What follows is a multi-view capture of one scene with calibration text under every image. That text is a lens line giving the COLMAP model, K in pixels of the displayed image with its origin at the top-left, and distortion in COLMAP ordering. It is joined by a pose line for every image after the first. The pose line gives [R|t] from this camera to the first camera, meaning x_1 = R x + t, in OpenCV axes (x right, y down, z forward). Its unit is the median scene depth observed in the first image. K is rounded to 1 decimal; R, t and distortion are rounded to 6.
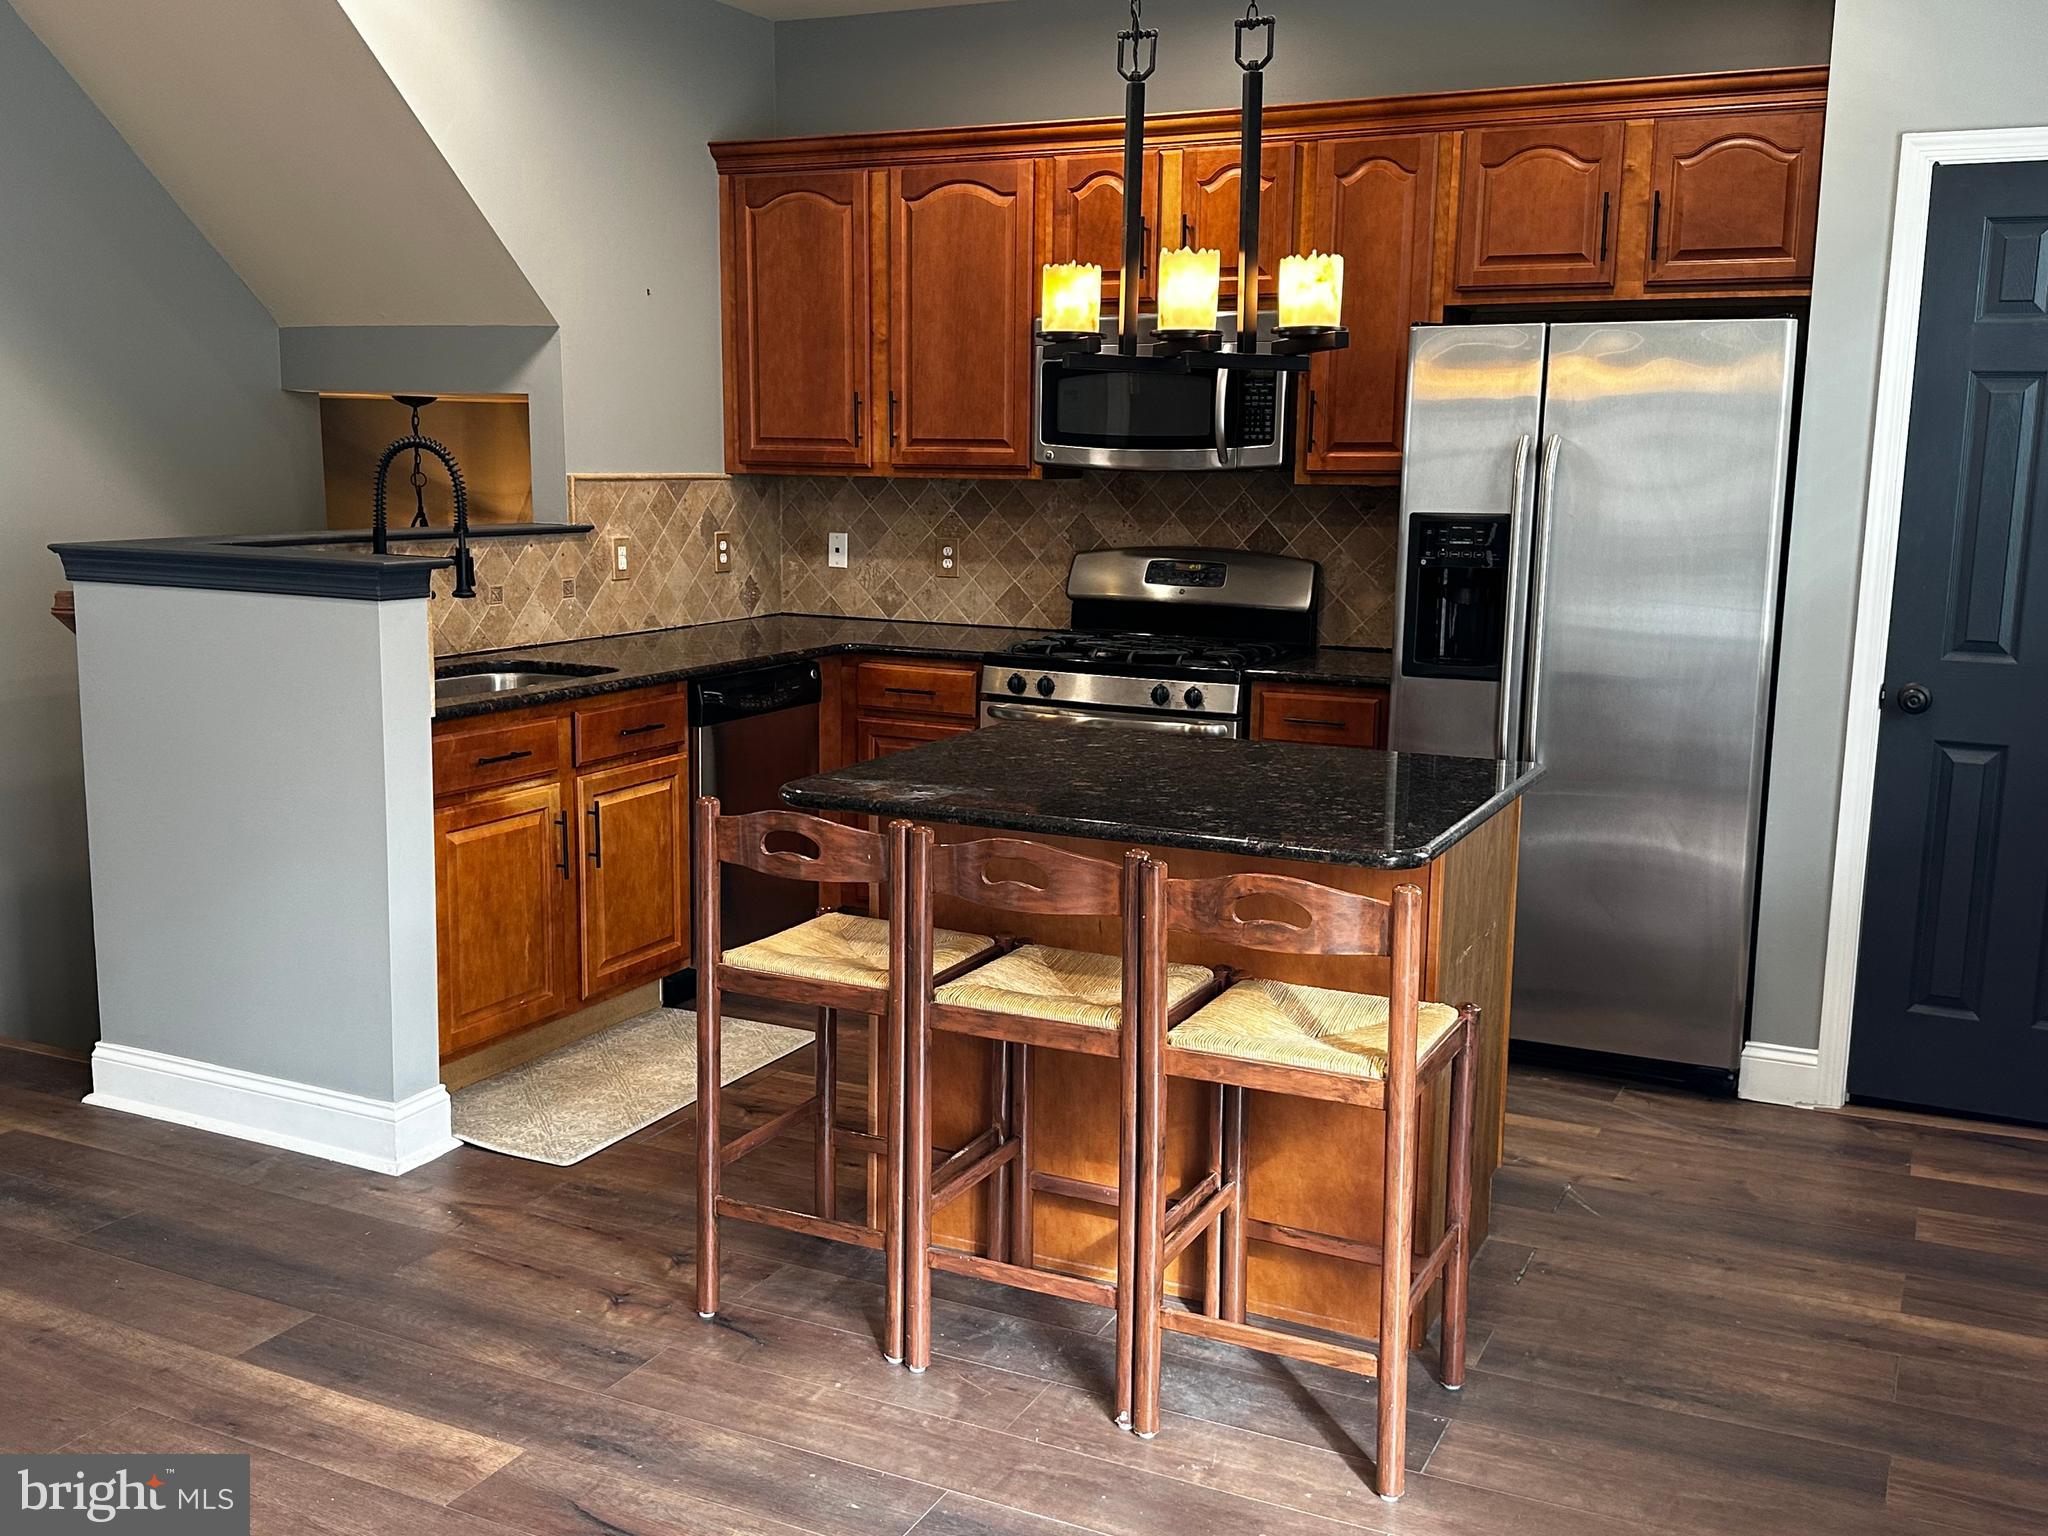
lens RADIAL K [[1895.2, 0, 1005.2], [0, 1895.2, 801.3], [0, 0, 1]] dist [0.067903, 0.000000]
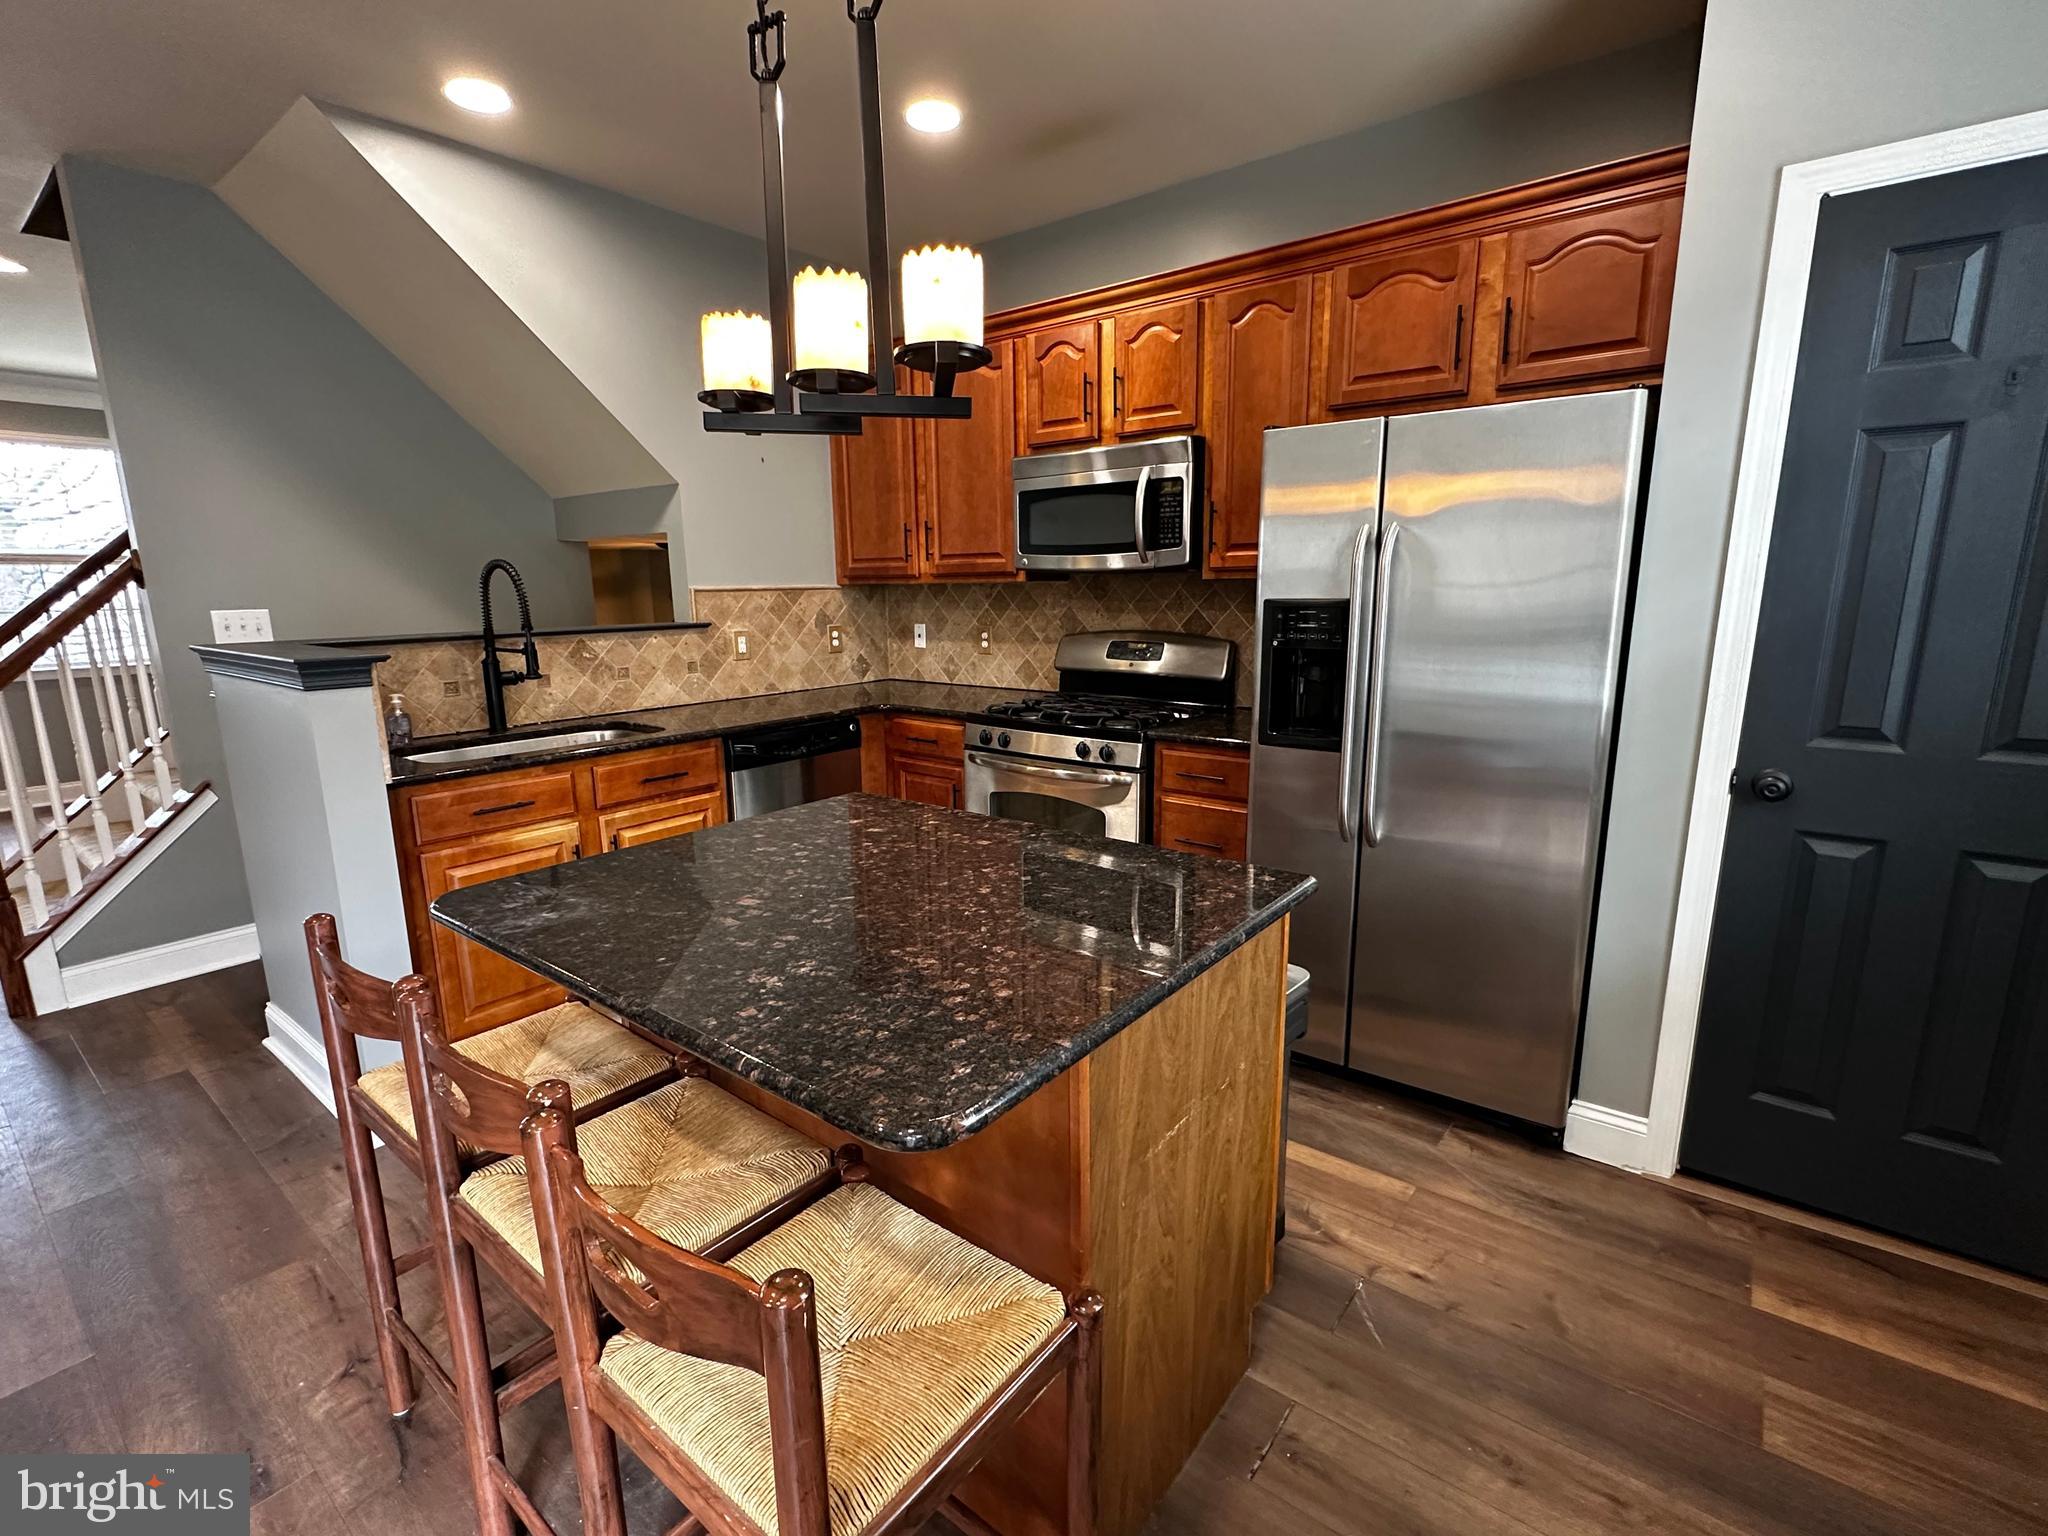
lens RADIAL K [[929.8, 0, 1007.3], [0, 929.8, 782.0], [0, 0, 1]] dist [-0.006310, 0.009682]
pose [[0.976805, 0.019708, -0.213221, 0.193589], [-0.013358, 0.999424, 0.031182, -0.062313], [0.213713, -0.027611, 0.976506, 0.453271]]
